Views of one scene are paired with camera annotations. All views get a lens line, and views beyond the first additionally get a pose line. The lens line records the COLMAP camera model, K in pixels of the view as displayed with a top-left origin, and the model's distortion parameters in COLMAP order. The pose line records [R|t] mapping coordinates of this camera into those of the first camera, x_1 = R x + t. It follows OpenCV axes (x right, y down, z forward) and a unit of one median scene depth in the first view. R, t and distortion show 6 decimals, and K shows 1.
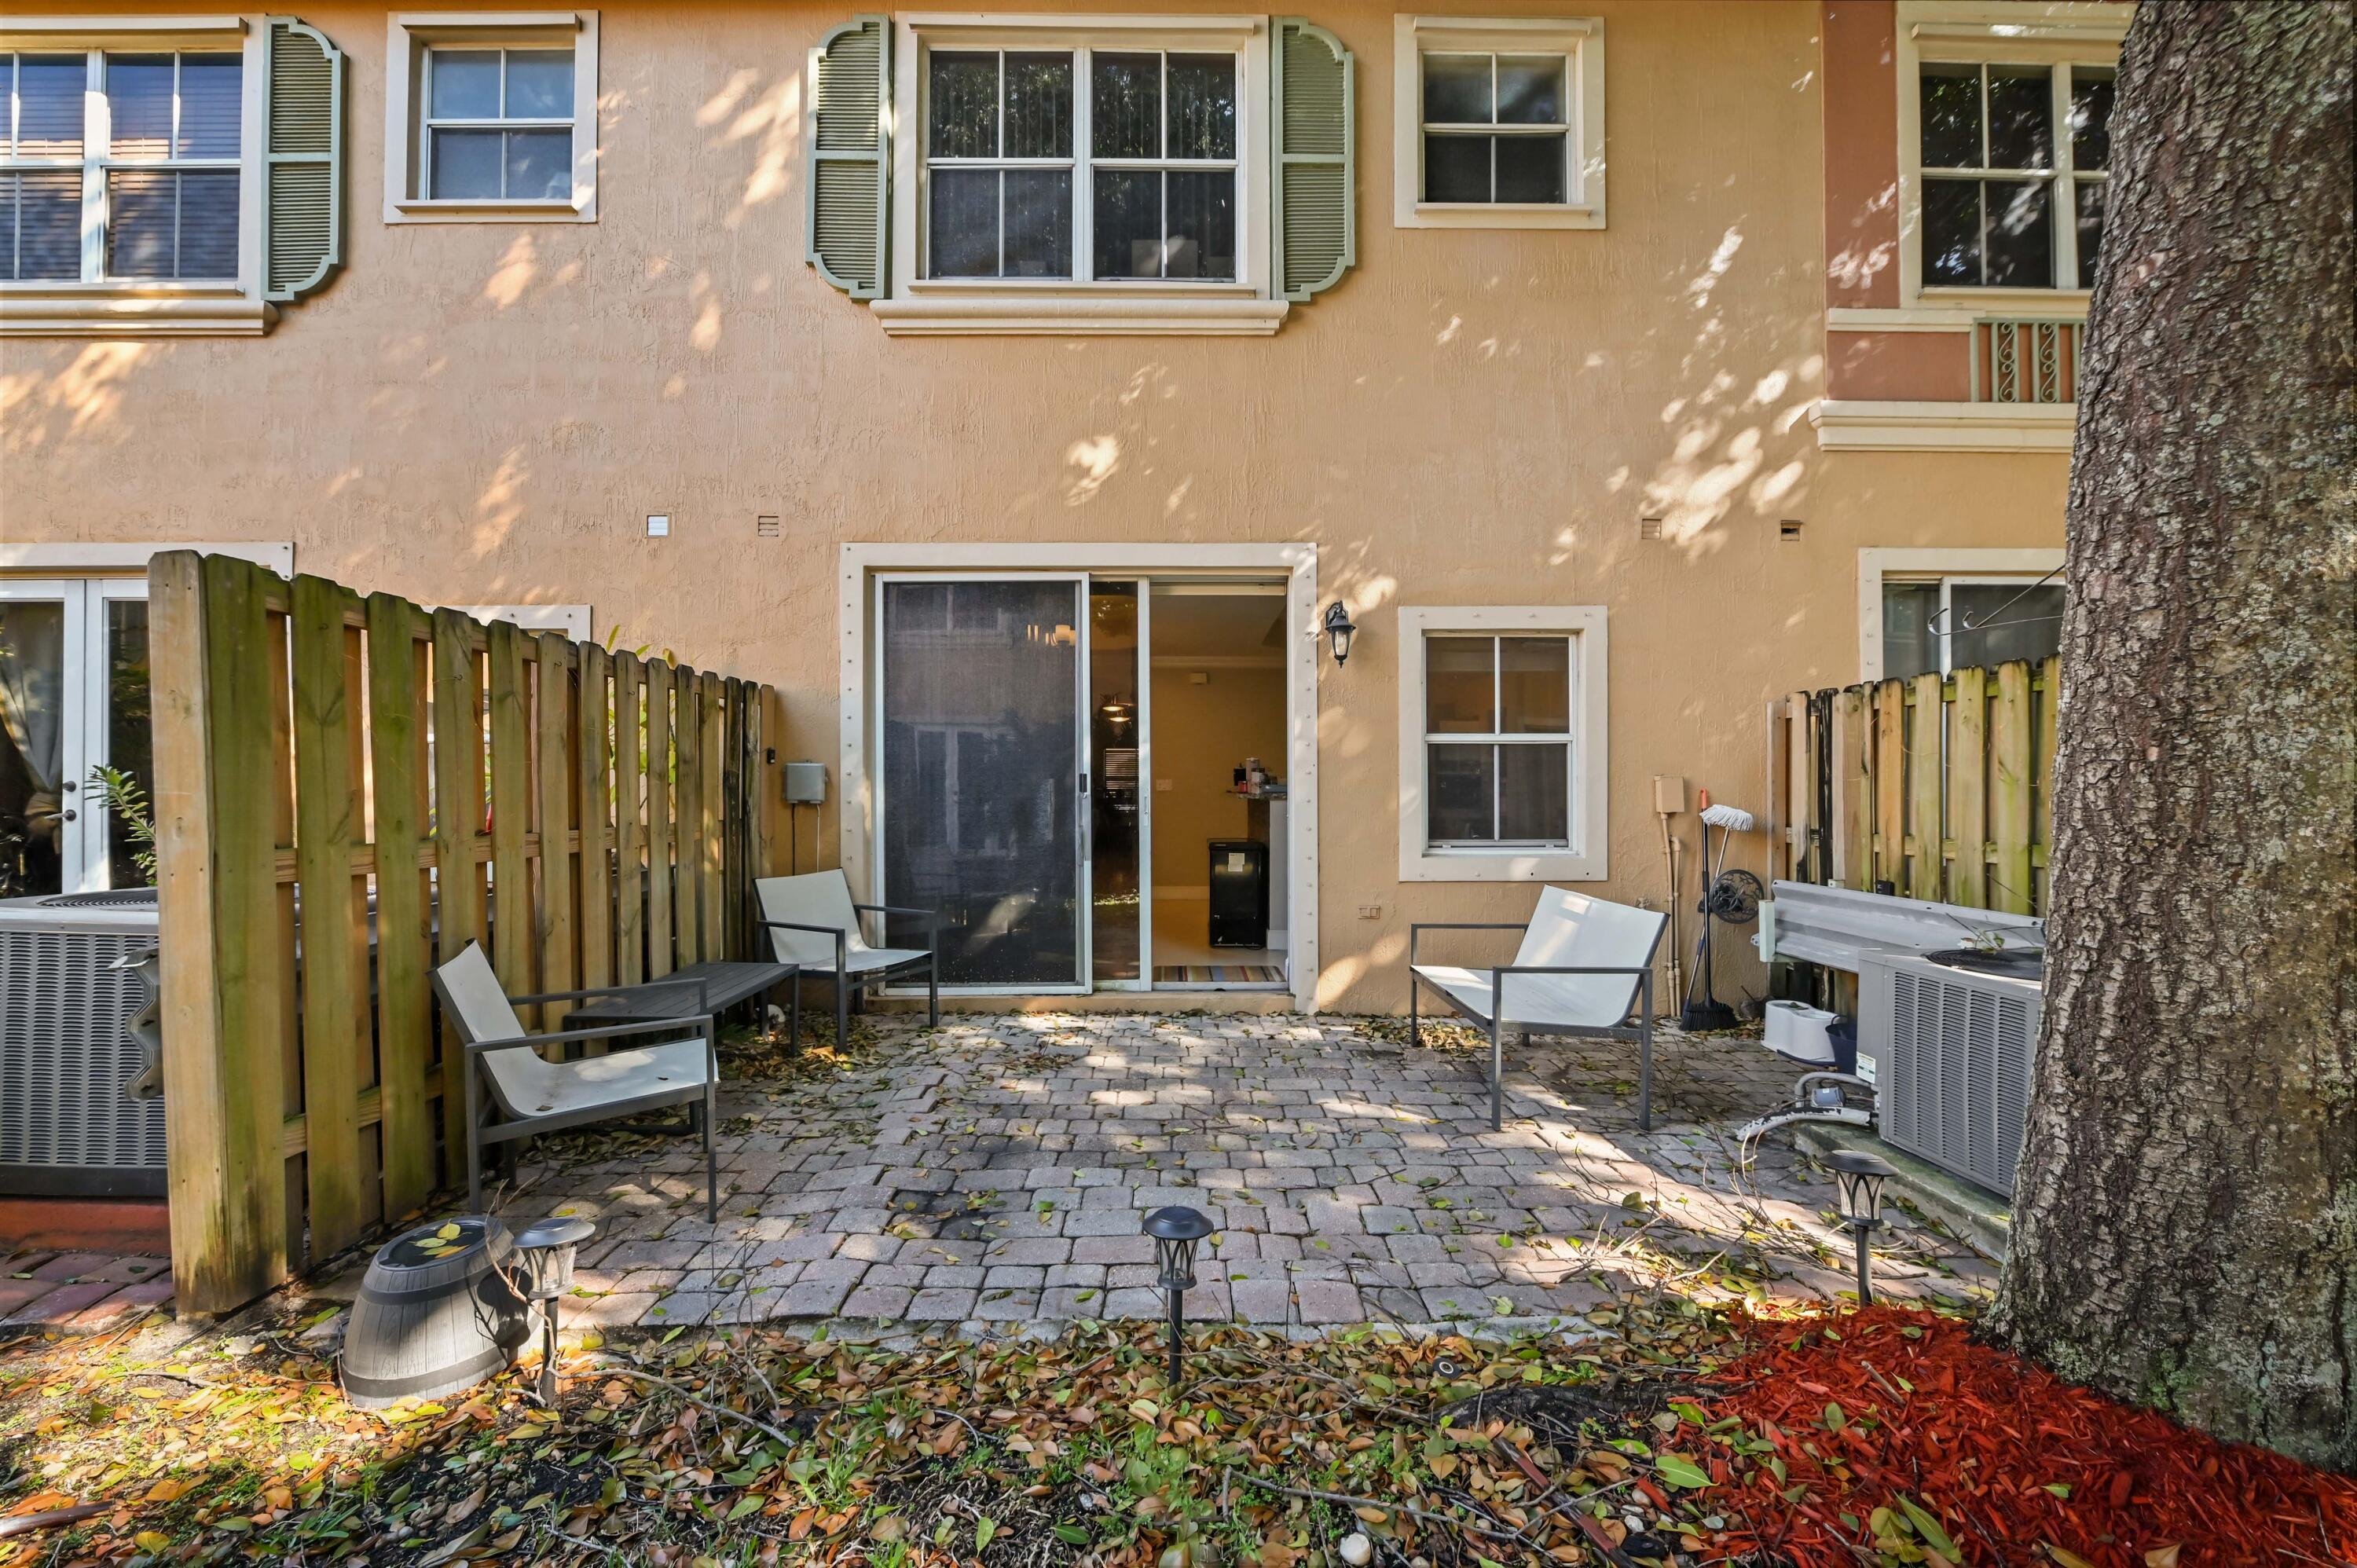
lens RADIAL K [[930.3, 0, 1182.6], [0, 930.3, 784.3], [0, 0, 1]] dist [-0.009702, -0.000331]
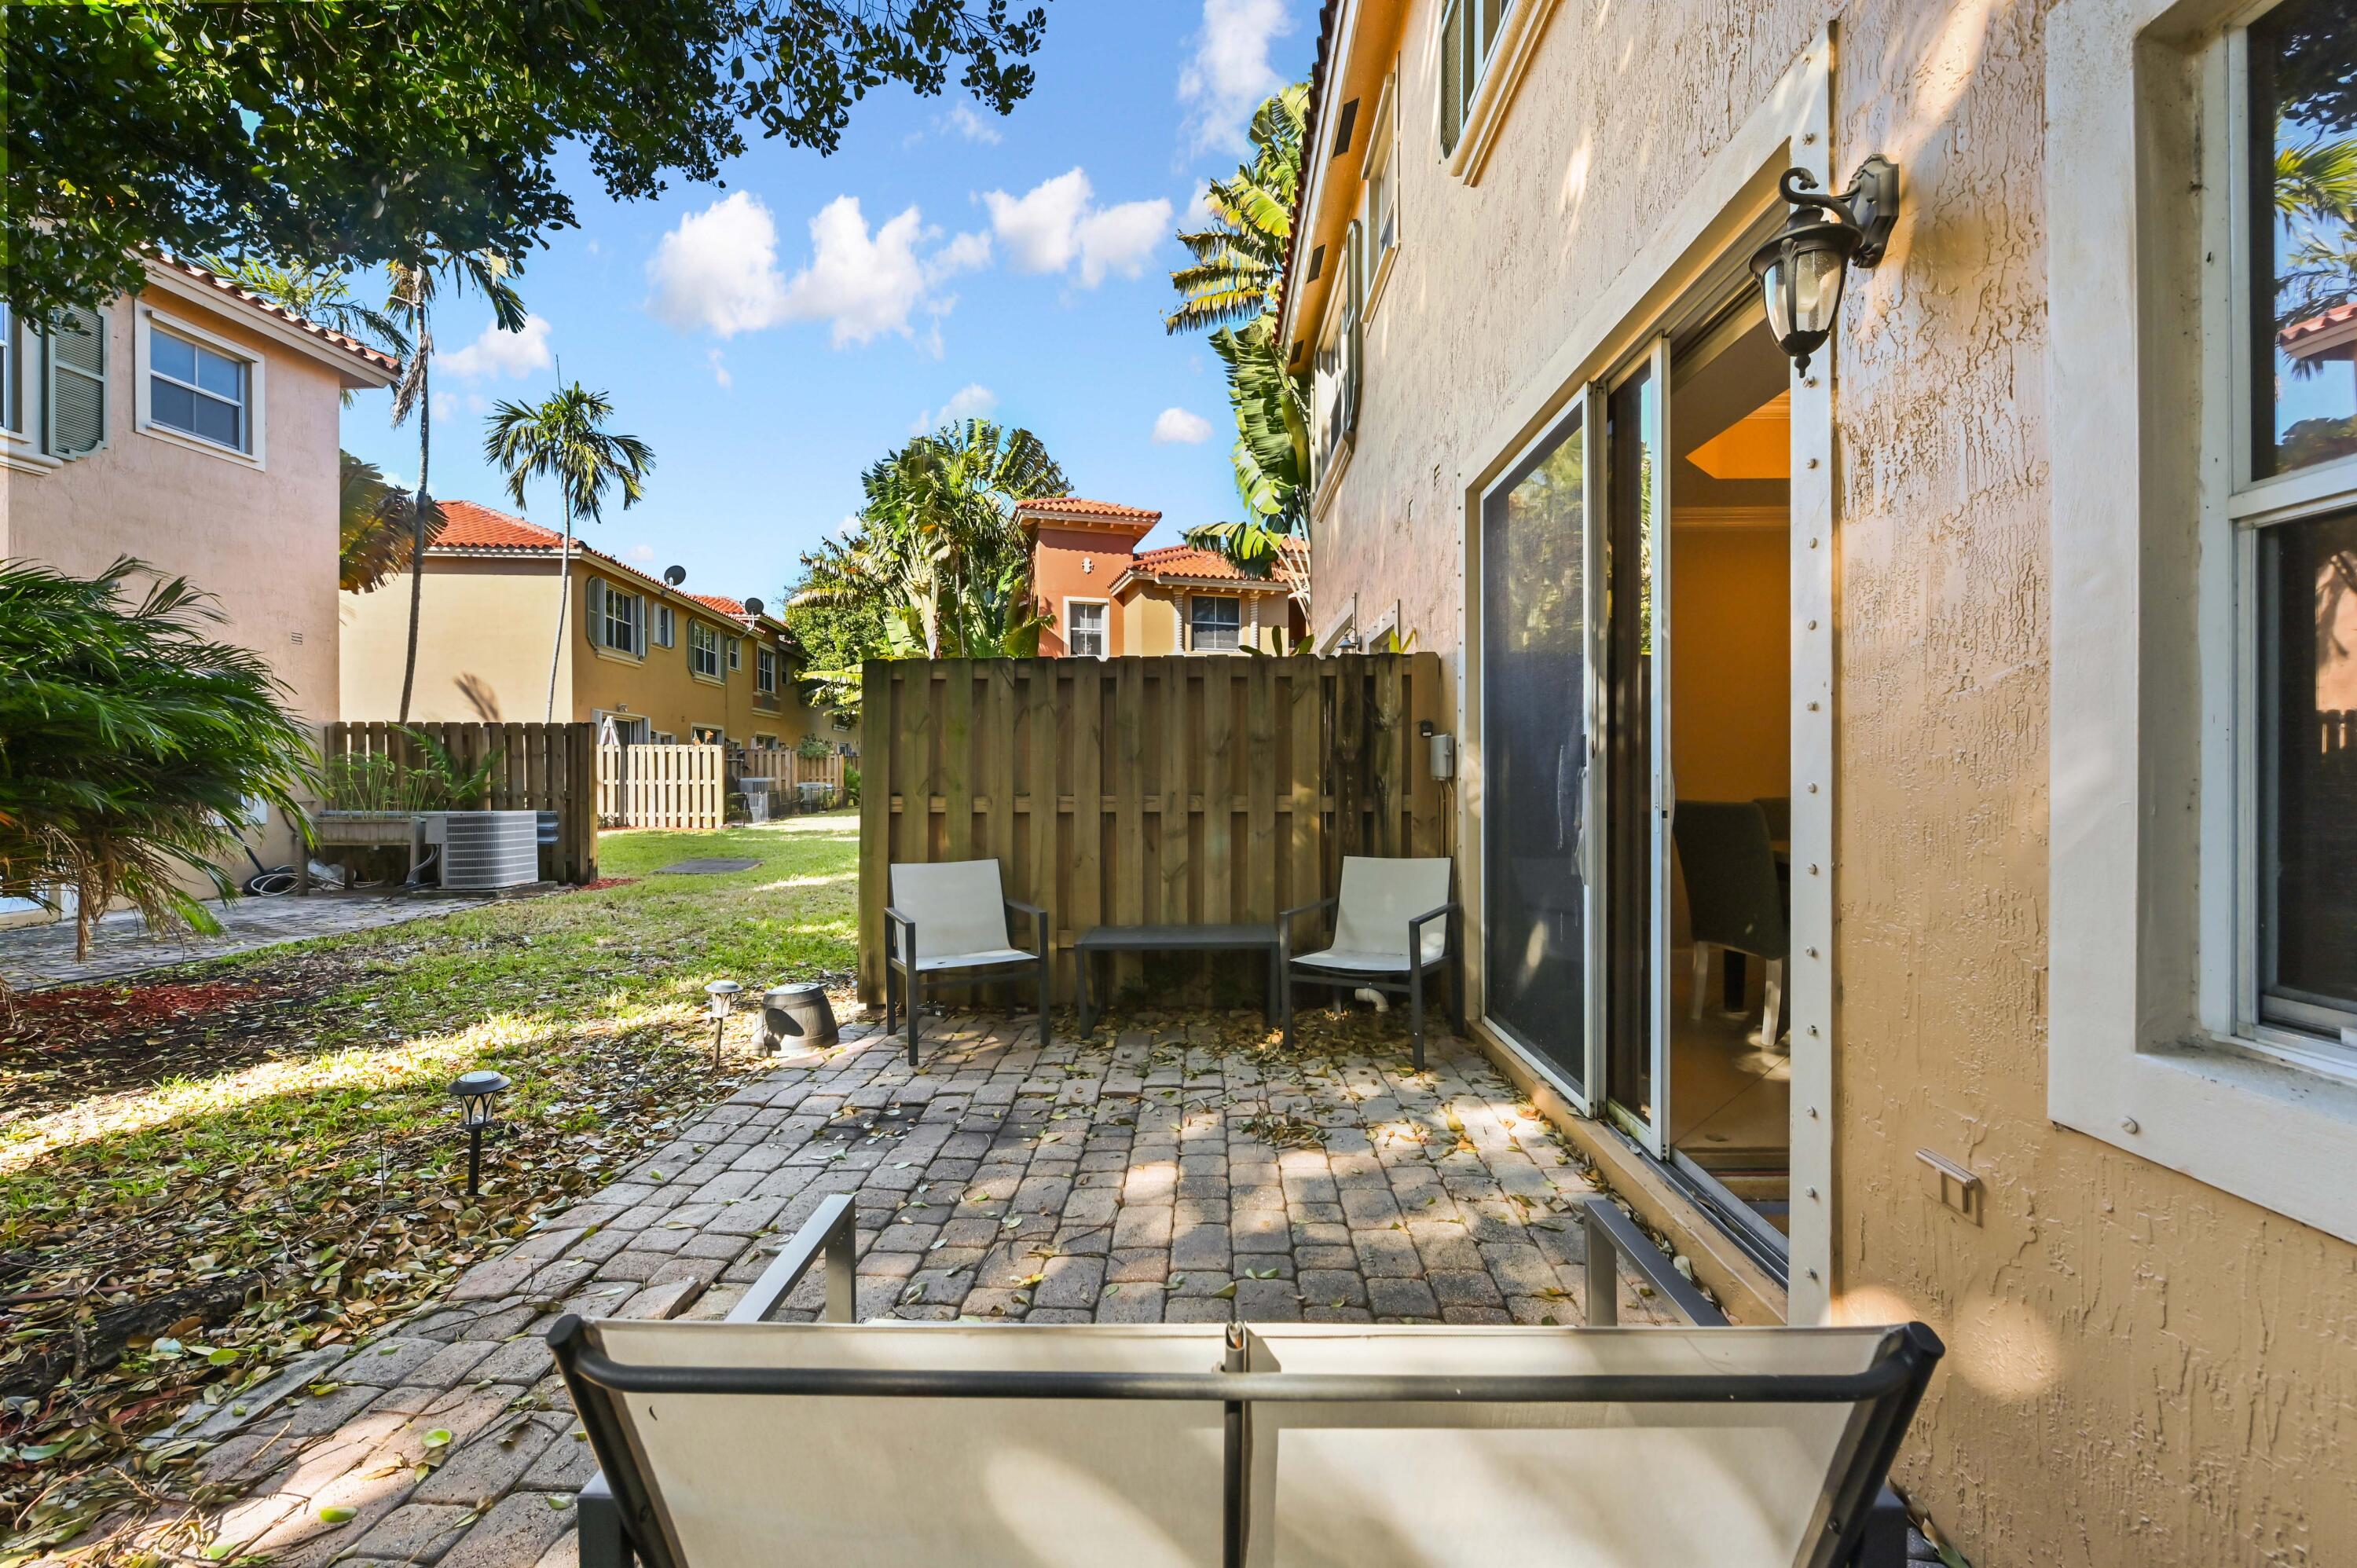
lens RADIAL K [[930.3, 0, 1182.6], [0, 930.3, 784.3], [0, 0, 1]] dist [-0.009702, -0.000331]
pose [[-0.041412, 0.011559, -0.999075, 0.479304], [0.012968, 0.999855, 0.011030, 0.012227], [0.999058, -0.012499, -0.041556, 0.772822]]
